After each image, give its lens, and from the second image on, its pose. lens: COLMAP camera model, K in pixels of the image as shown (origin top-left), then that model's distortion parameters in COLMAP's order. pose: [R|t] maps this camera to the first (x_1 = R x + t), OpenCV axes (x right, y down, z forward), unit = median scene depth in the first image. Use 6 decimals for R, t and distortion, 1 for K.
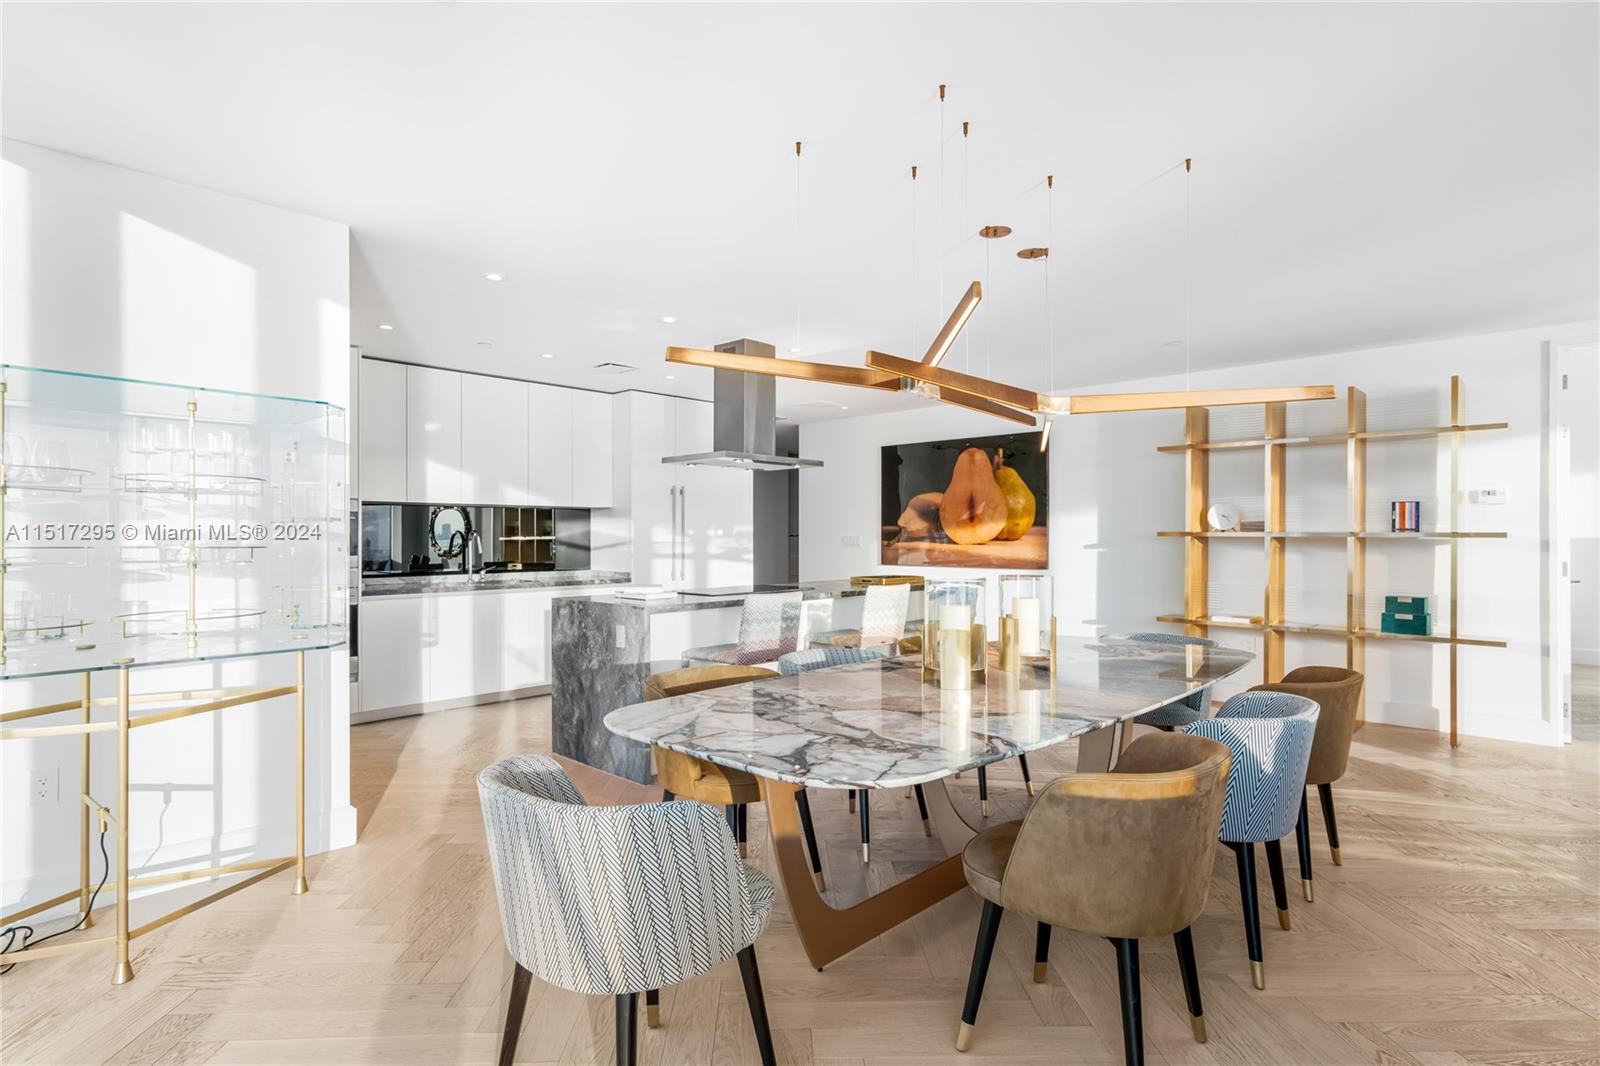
lens RADIAL K [[842.7, 0, 793.8], [0, 842.7, 536.0], [0, 0, 1]] dist [-0.015322, 0.001709]
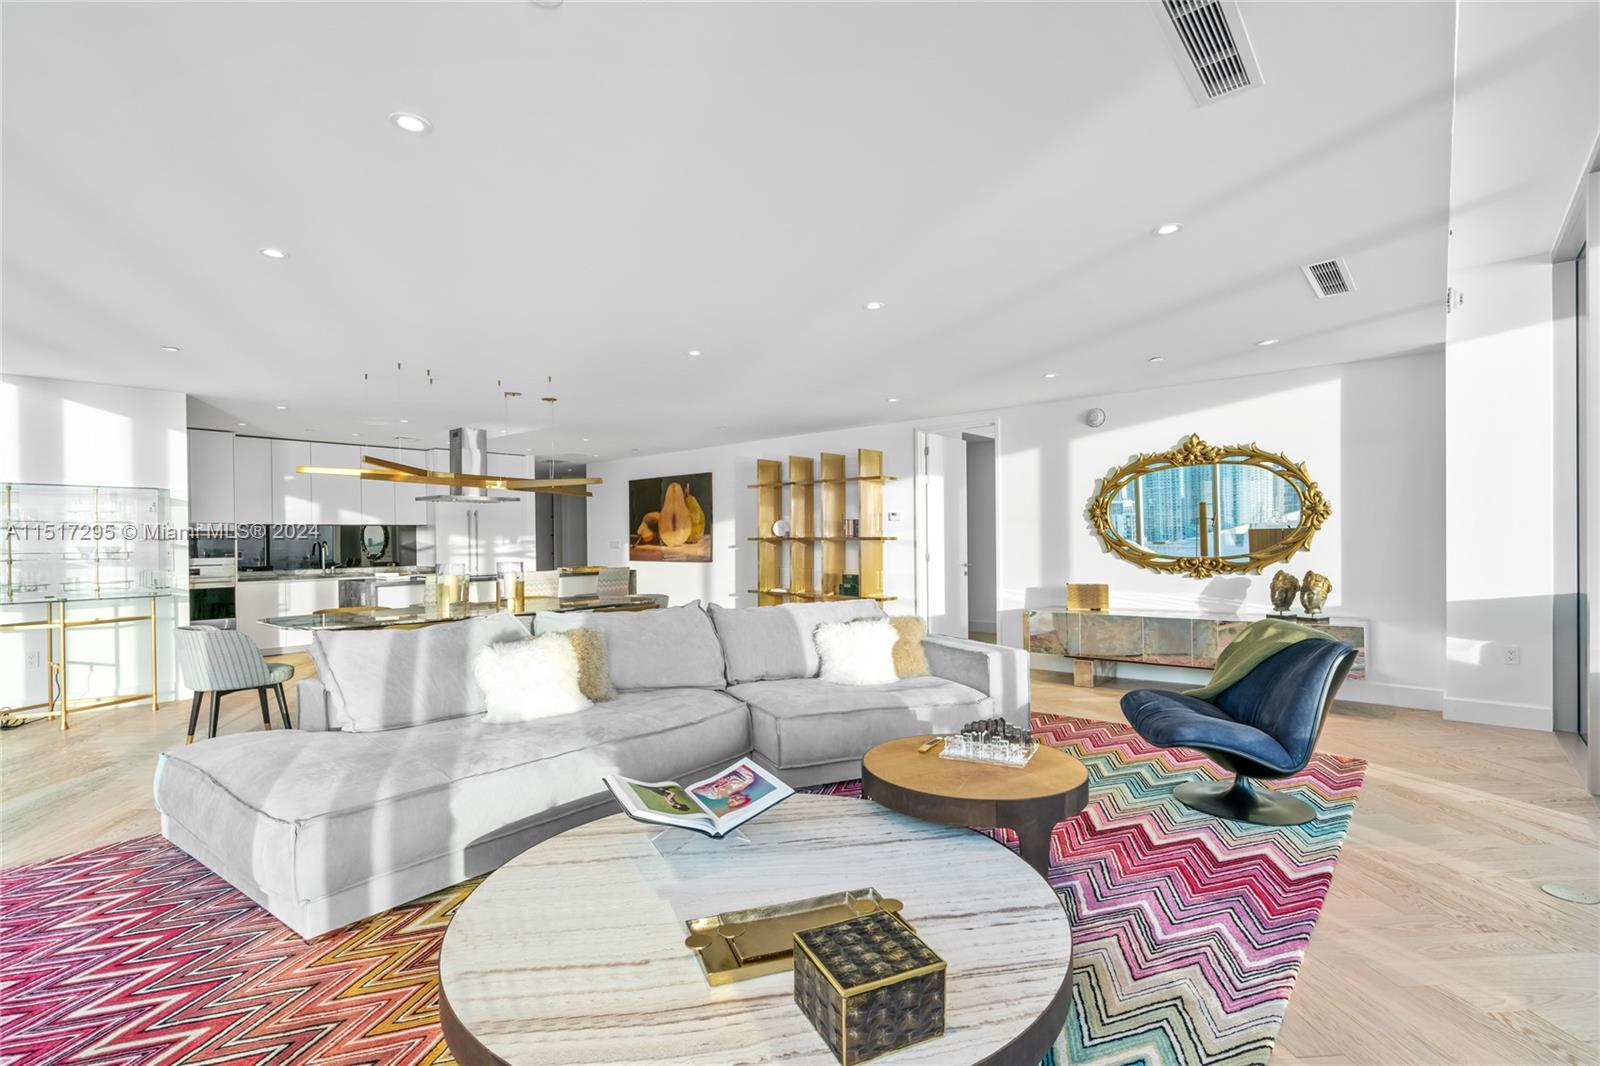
lens RADIAL K [[728.8, 0, 757.8], [0, 728.8, 545.5], [0, 0, 1]] dist [-0.011016, 0.002759]
pose [[0.998977, -0.010630, 0.043952, 0.322536], [0.010160, 0.999889, 0.010910, -0.003407], [-0.044063, -0.010452, 0.998974, -0.340613]]
